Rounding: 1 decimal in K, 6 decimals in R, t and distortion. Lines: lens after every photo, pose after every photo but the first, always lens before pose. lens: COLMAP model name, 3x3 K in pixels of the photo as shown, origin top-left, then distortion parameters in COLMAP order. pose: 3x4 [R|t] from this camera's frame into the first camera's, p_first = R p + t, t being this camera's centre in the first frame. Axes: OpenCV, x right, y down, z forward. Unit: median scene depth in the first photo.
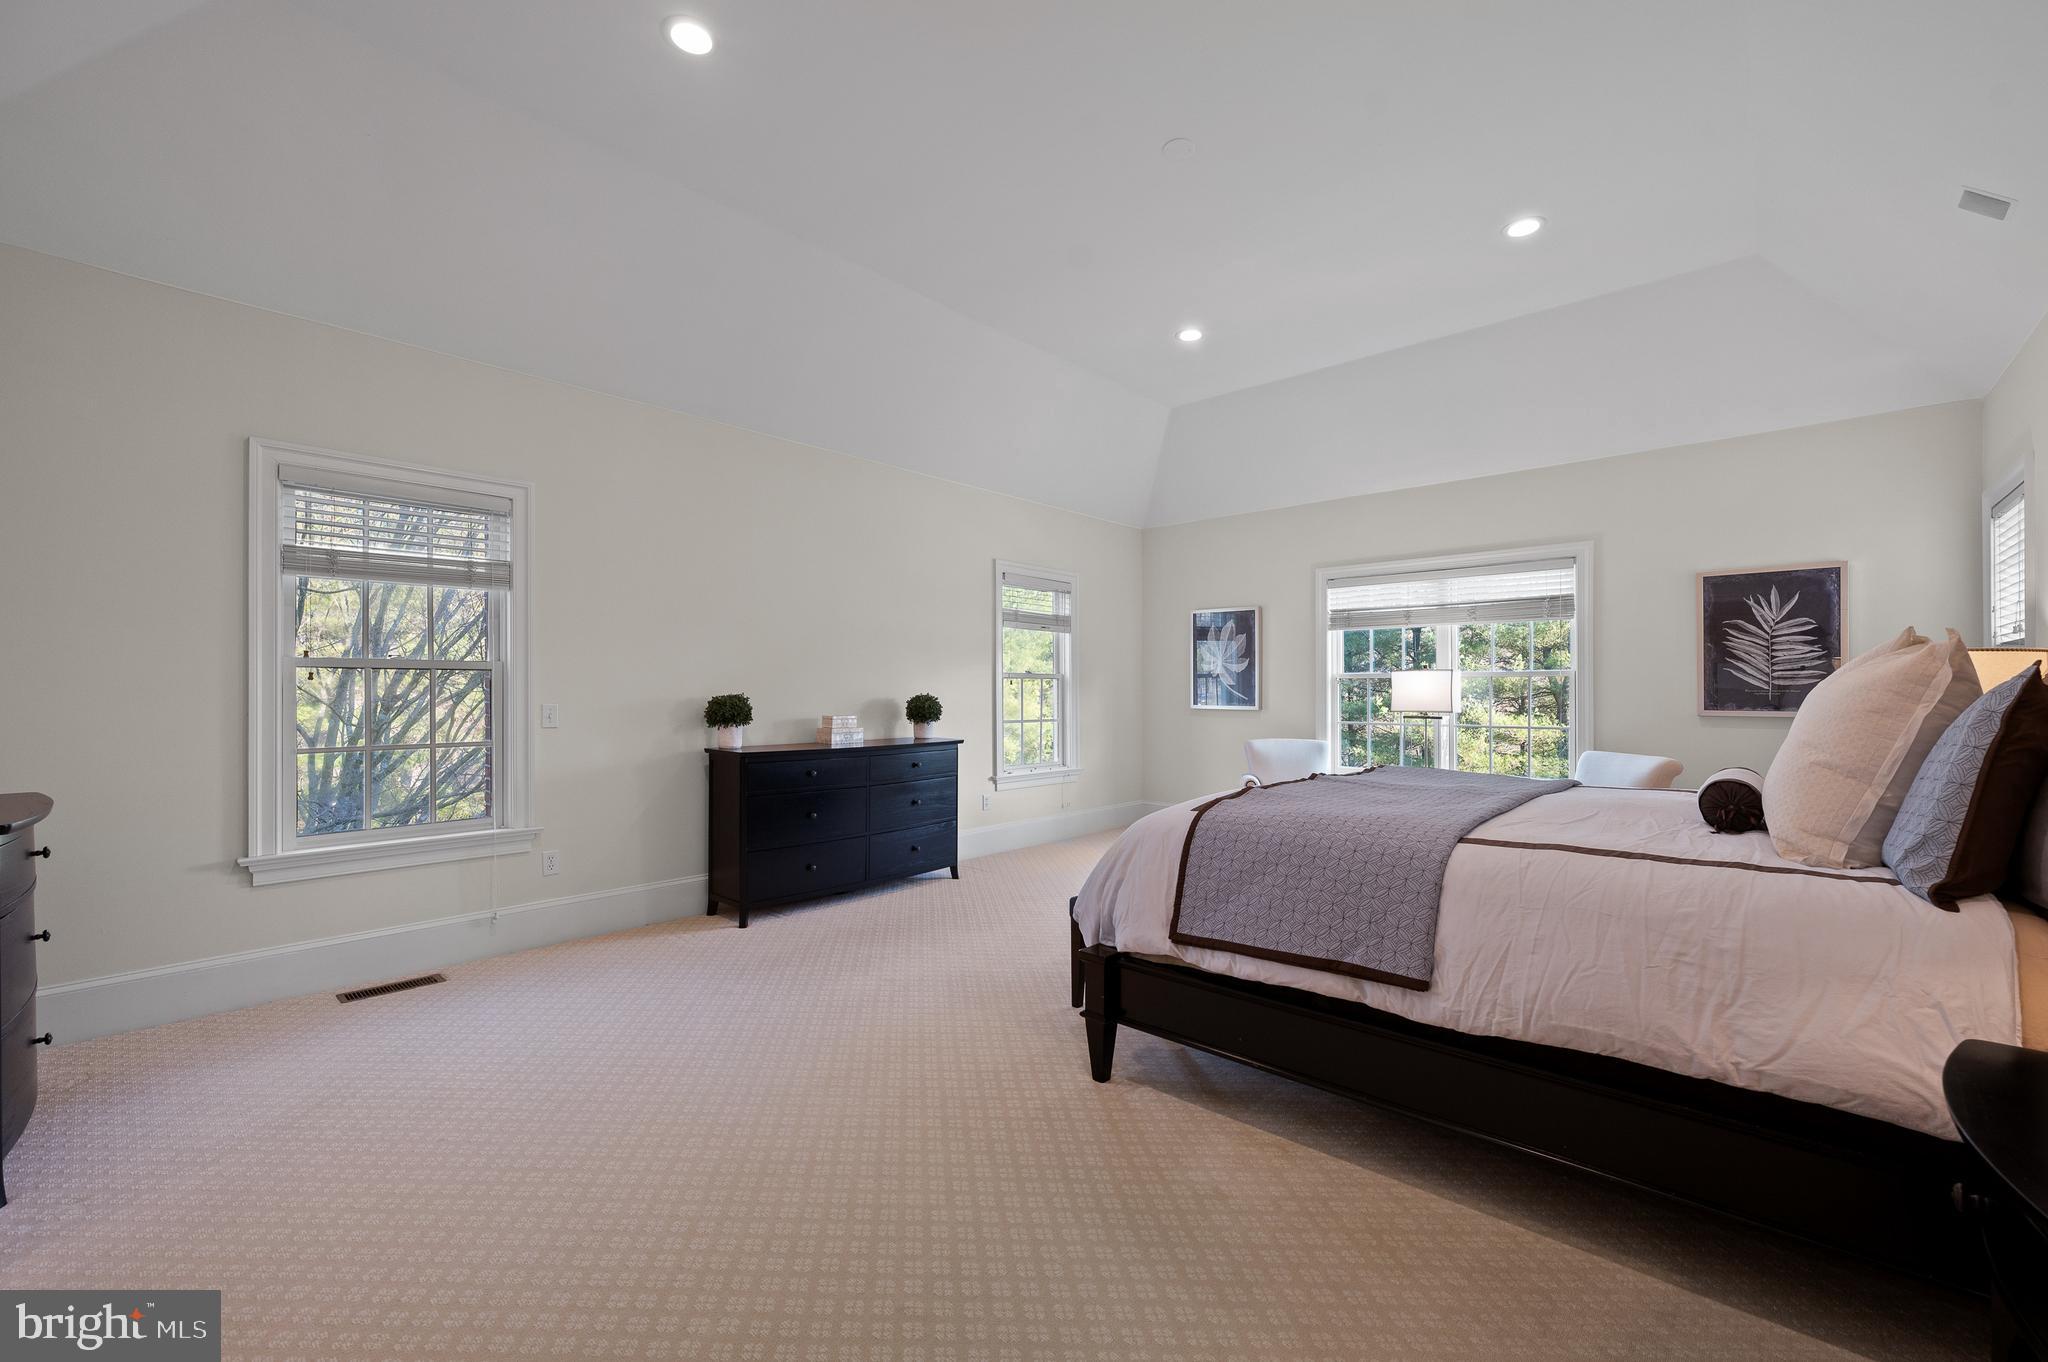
lens RADIAL K [[823.9, 0, 1037.4], [0, 823.9, 689.0], [0, 0, 1]] dist [0.001239, -0.000520]
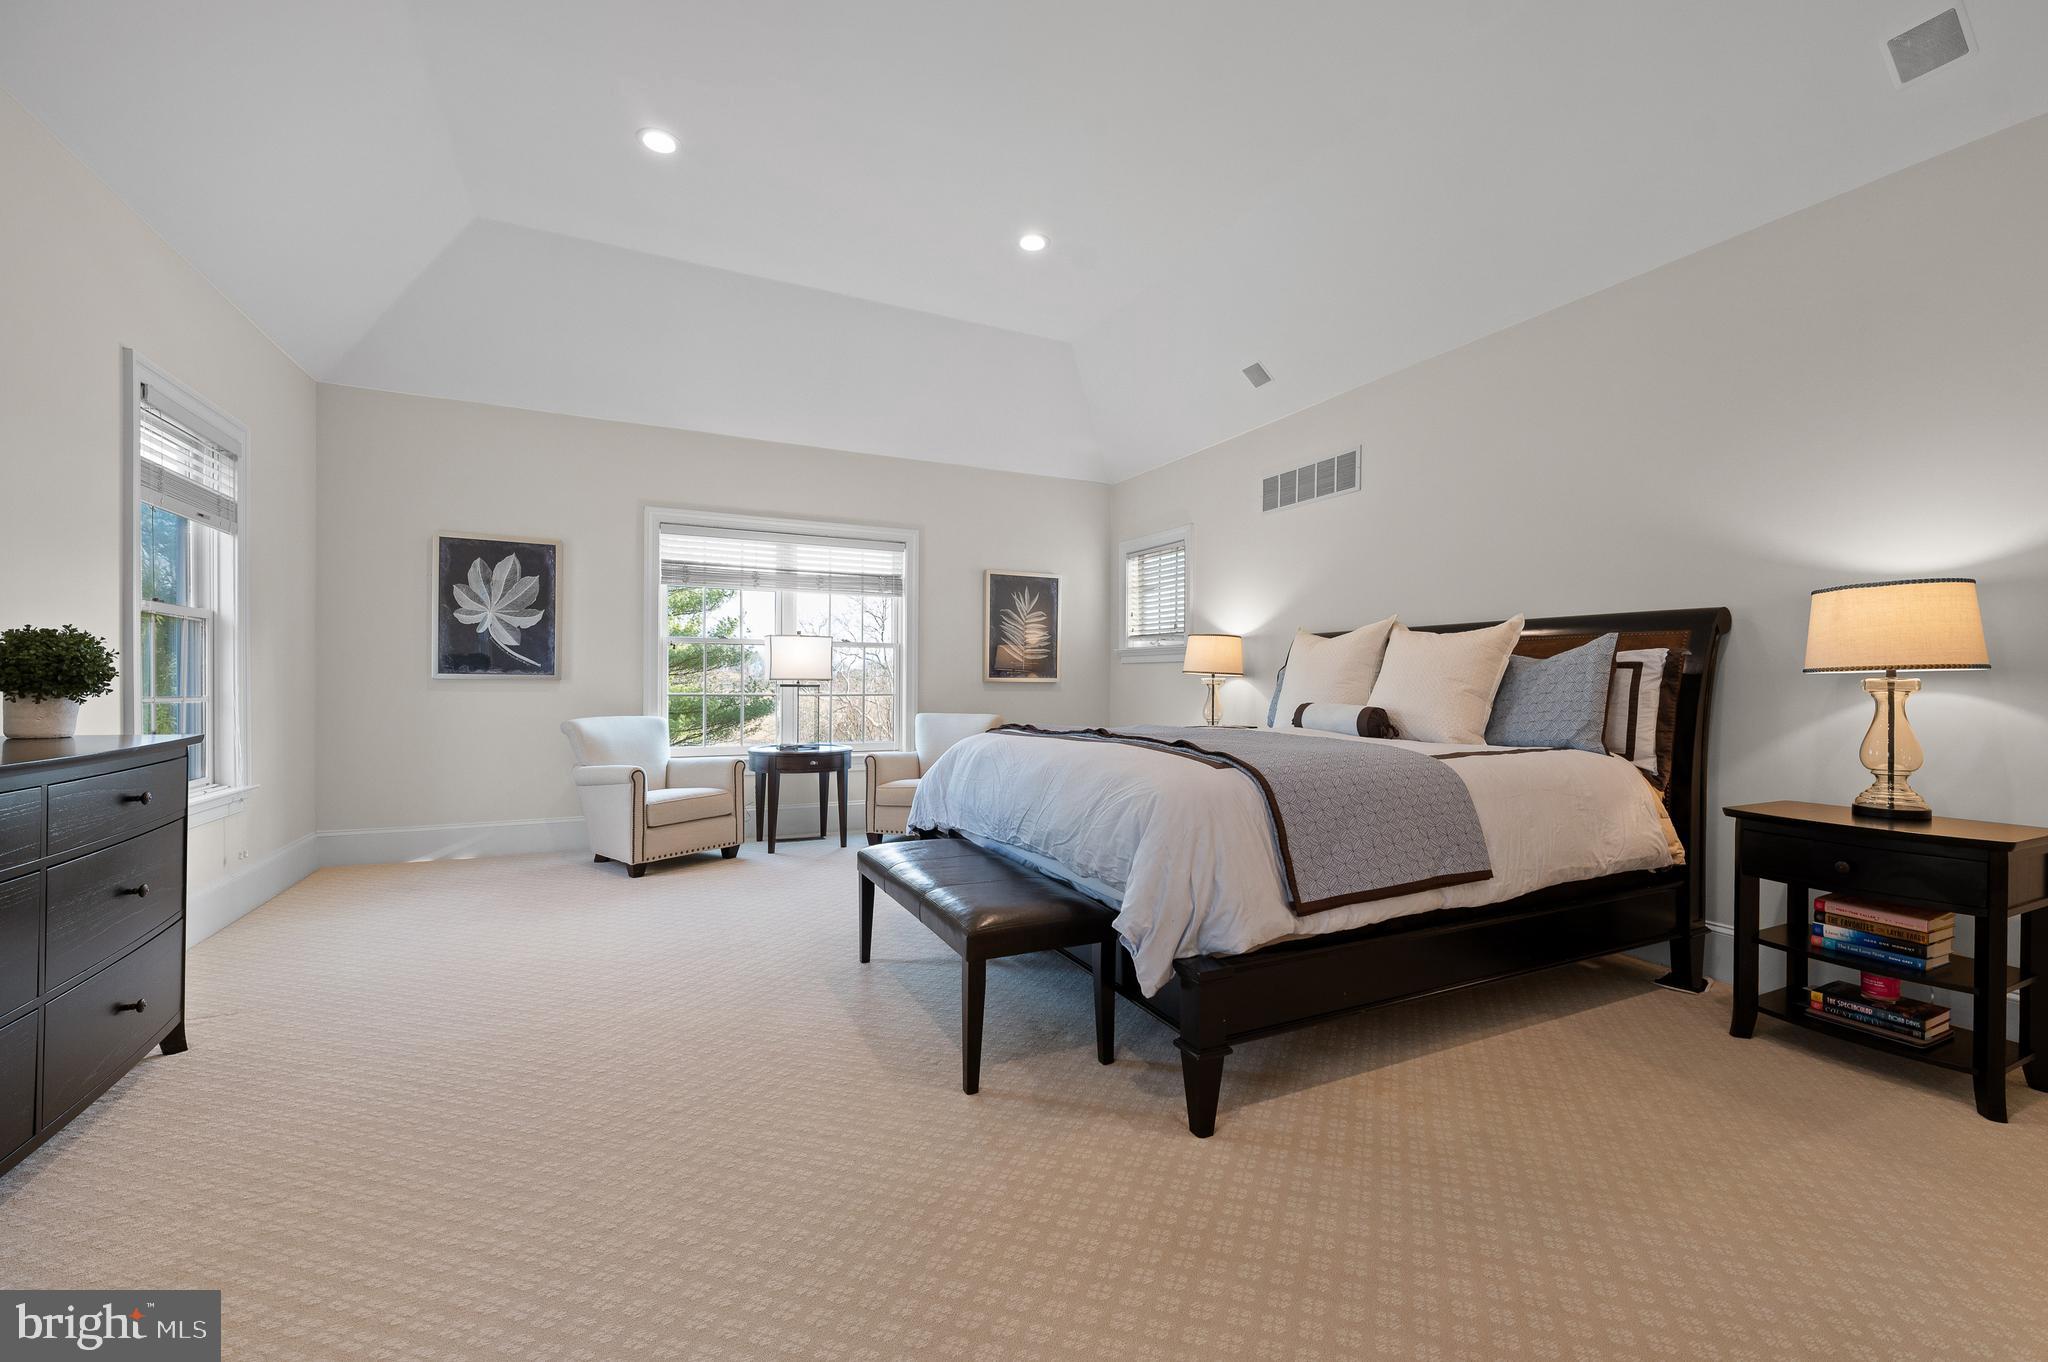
lens RADIAL K [[823.9, 0, 1034.6], [0, 823.9, 683.4], [0, 0, 1]] dist [0.001239, -0.000520]
pose [[0.385120, 0.001032, 0.922866, -0.359703], [-0.009560, 0.999950, 0.002872, 0.030934], [-0.922817, -0.009928, 0.385111, 0.449831]]
